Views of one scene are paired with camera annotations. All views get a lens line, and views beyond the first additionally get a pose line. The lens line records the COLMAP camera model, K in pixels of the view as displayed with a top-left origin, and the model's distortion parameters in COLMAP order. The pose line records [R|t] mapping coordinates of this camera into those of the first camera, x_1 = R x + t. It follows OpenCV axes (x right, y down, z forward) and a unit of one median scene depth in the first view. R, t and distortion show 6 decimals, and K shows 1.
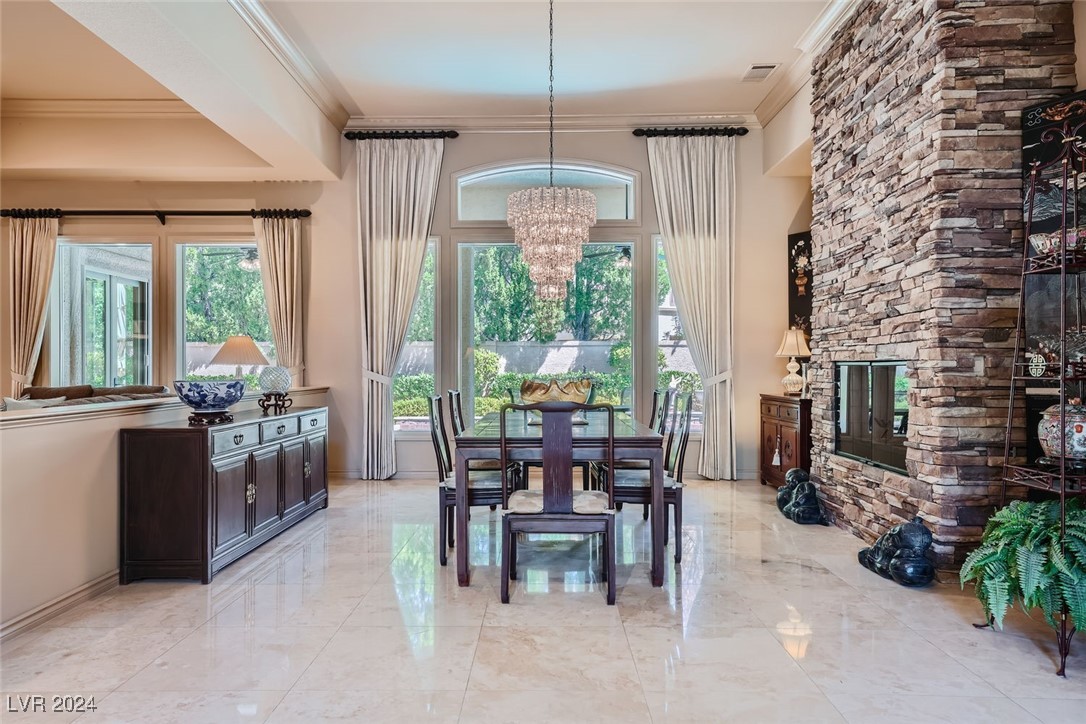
lens RADIAL K [[694.2, 0, 542.9], [0, 694.2, 361.0], [0, 0, 1]] dist [0.022762, 0.002422]
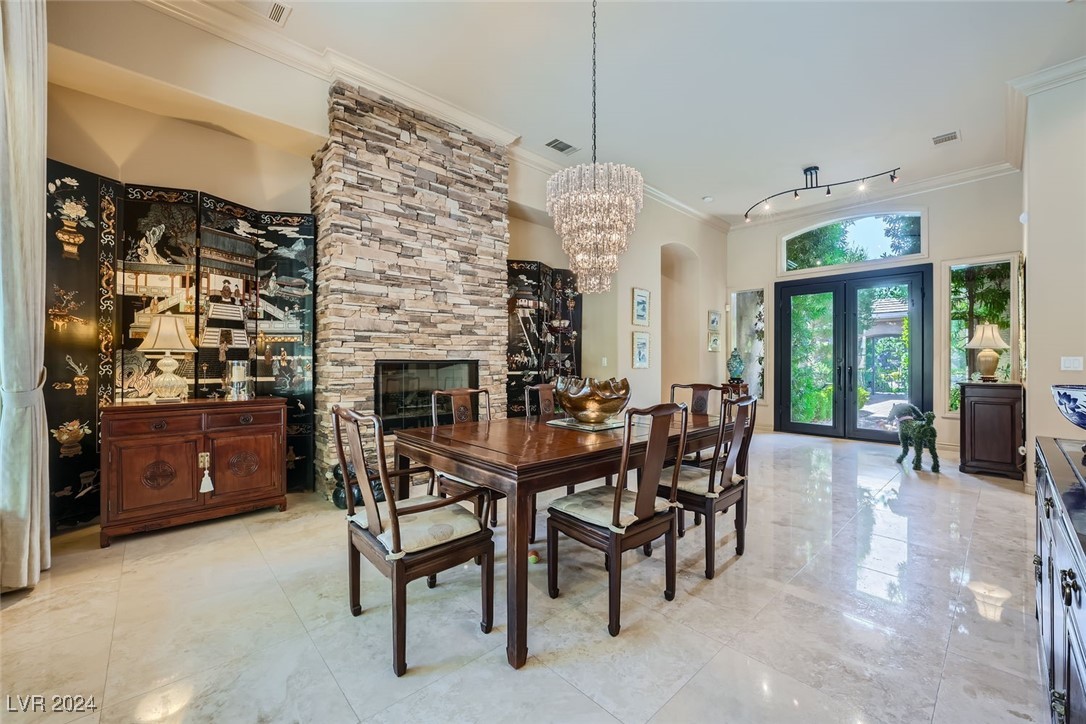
lens RADIAL K [[431.2, 0, 542.9], [0, 431.2, 359.9], [0, 0, 1]] dist [-0.014274, 0.003521]
pose [[-0.694645, 0.000306, 0.719353, -0.243940], [-0.010306, 0.999893, -0.010377, 0.004741], [-0.719279, -0.014621, -0.694567, 0.922164]]
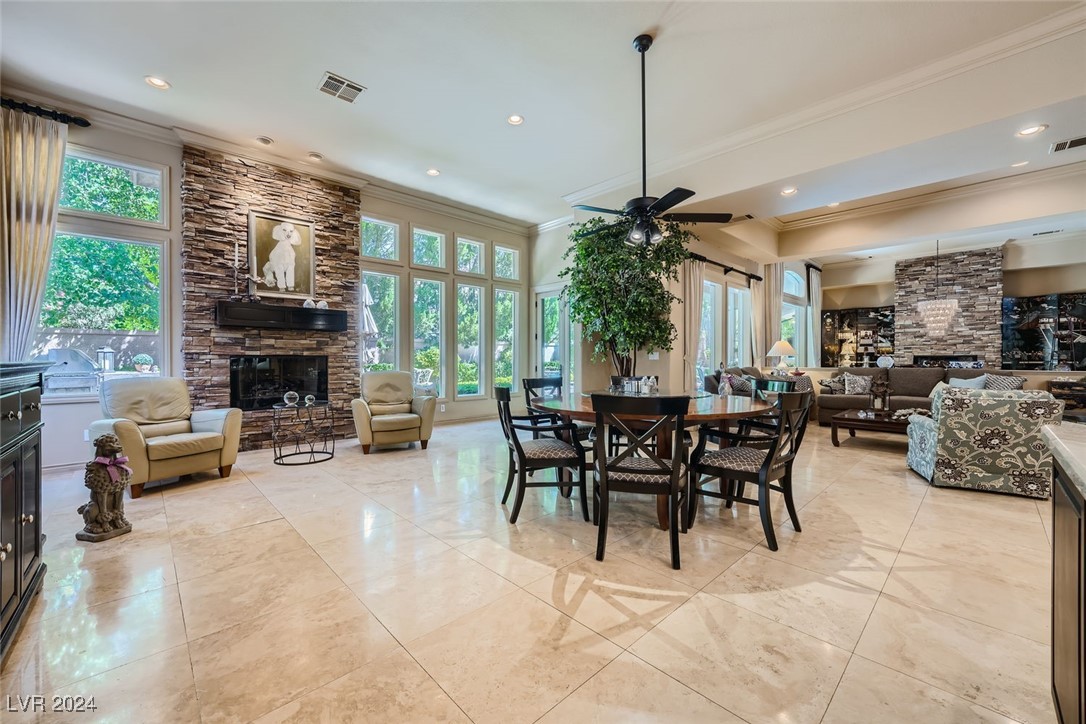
lens RADIAL K [[431.2, 0, 536.6], [0, 431.2, 360.9], [0, 0, 1]] dist [-0.014274, 0.003521]
pose [[0.704567, -0.003843, 0.709627, -1.671559], [-0.006767, 0.999903, 0.012134, 0.010652], [-0.709605, -0.013351, 0.704473, 0.585883]]
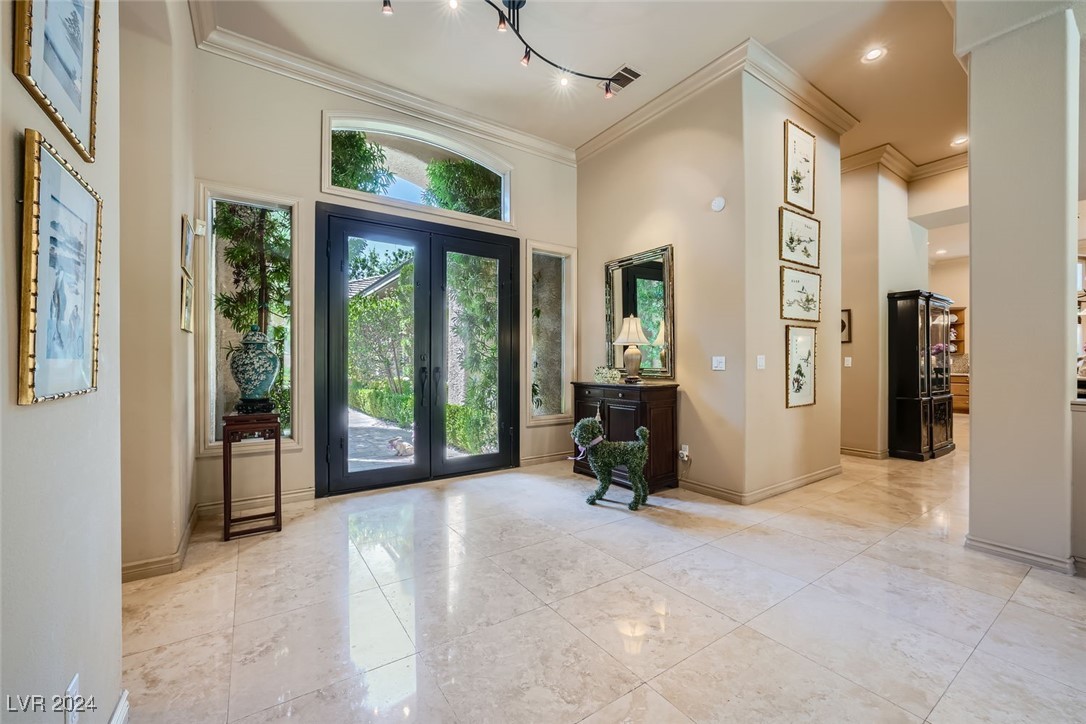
lens RADIAL K [[431.2, 0, 538.7], [0, 431.2, 363.6], [0, 0, 1]] dist [-0.014274, 0.003521]
pose [[-0.809848, 0.008857, -0.586572, 0.204323], [0.009697, 0.999952, 0.001711, -0.002482], [0.586559, -0.004302, -0.809895, 0.373210]]
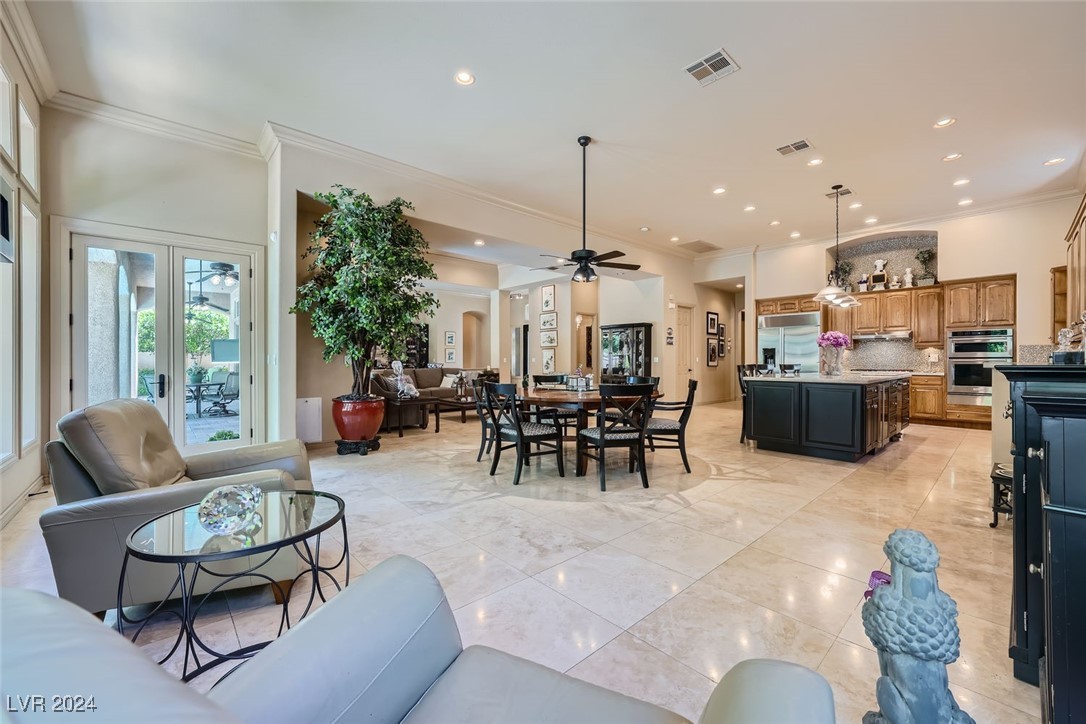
lens RADIAL K [[431.2, 0, 547.3], [0, 431.2, 363.1], [0, 0, 1]] dist [-0.014274, 0.003521]
pose [[-0.701099, -0.000541, 0.713064, -1.692895], [-0.002546, 0.999995, -0.001745, 0.016094], [-0.713060, -0.003039, -0.701097, 1.381575]]
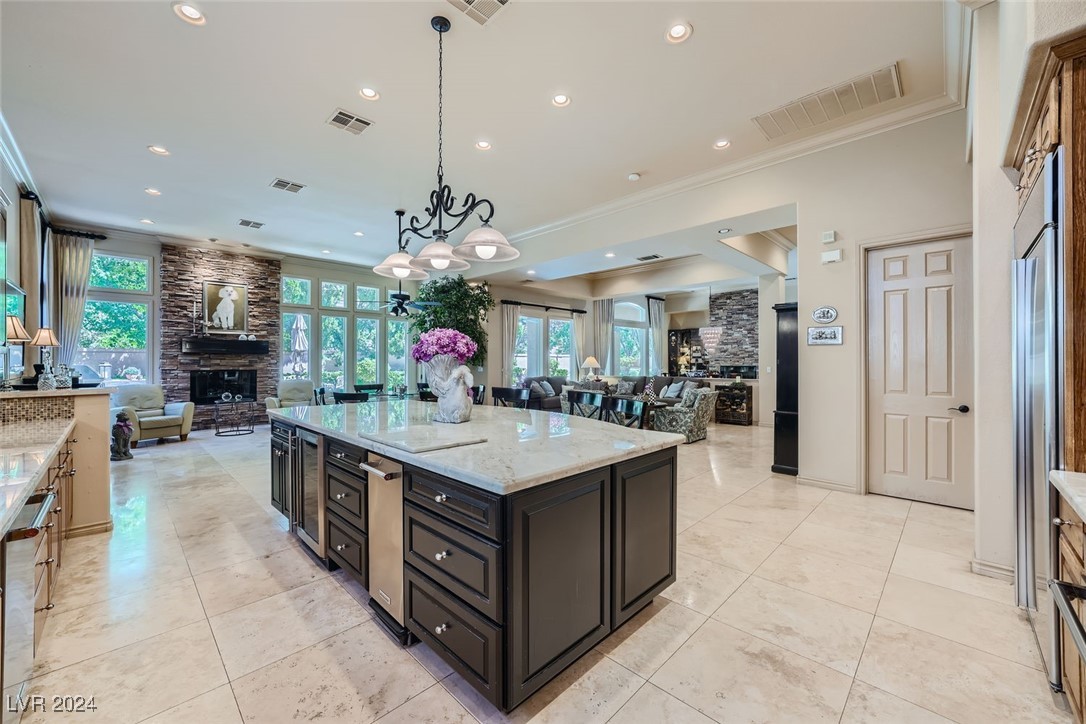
lens RADIAL K [[431.2, 0, 536.2], [0, 431.2, 358.2], [0, 0, 1]] dist [-0.014274, 0.003521]
pose [[0.686043, 0.006275, 0.727534, -1.725855], [-0.005743, 0.999978, -0.003209, -0.022285], [-0.727538, -0.001976, 0.686065, -0.036169]]
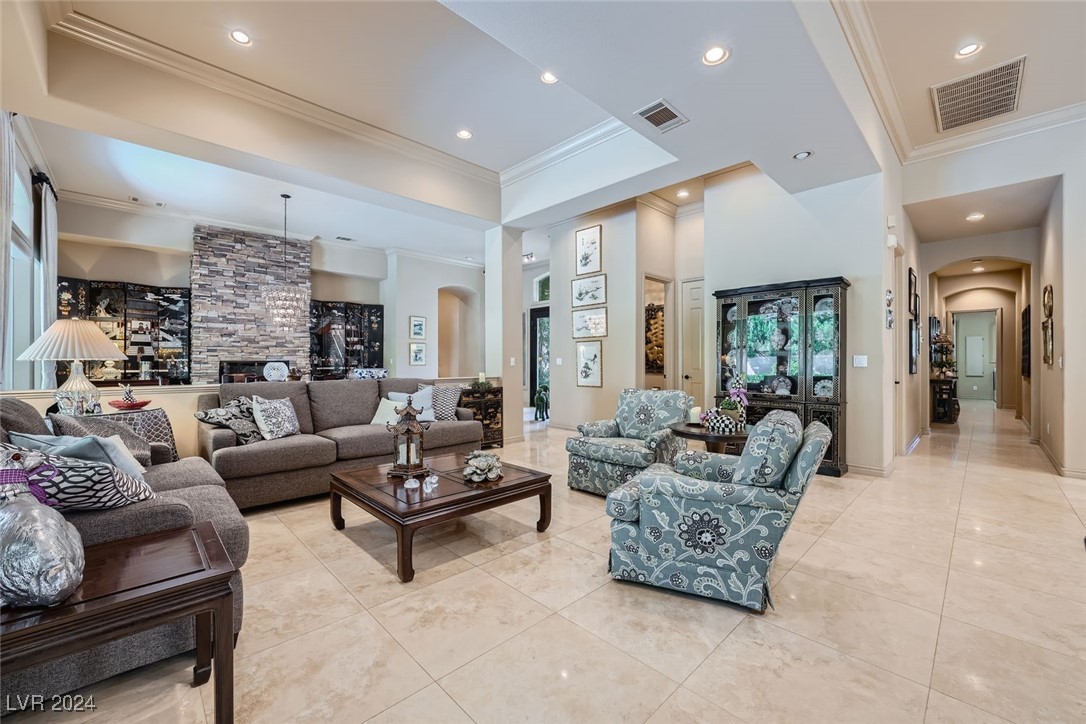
lens RADIAL K [[431.2, 0, 543.3], [0, 431.2, 361.0], [0, 0, 1]] dist [-0.014274, 0.003521]
pose [[-0.719626, 0.004305, 0.694348, -1.032482], [-0.003700, 0.999943, -0.010034, 0.009454], [-0.694352, -0.009790, -0.719569, 0.908808]]
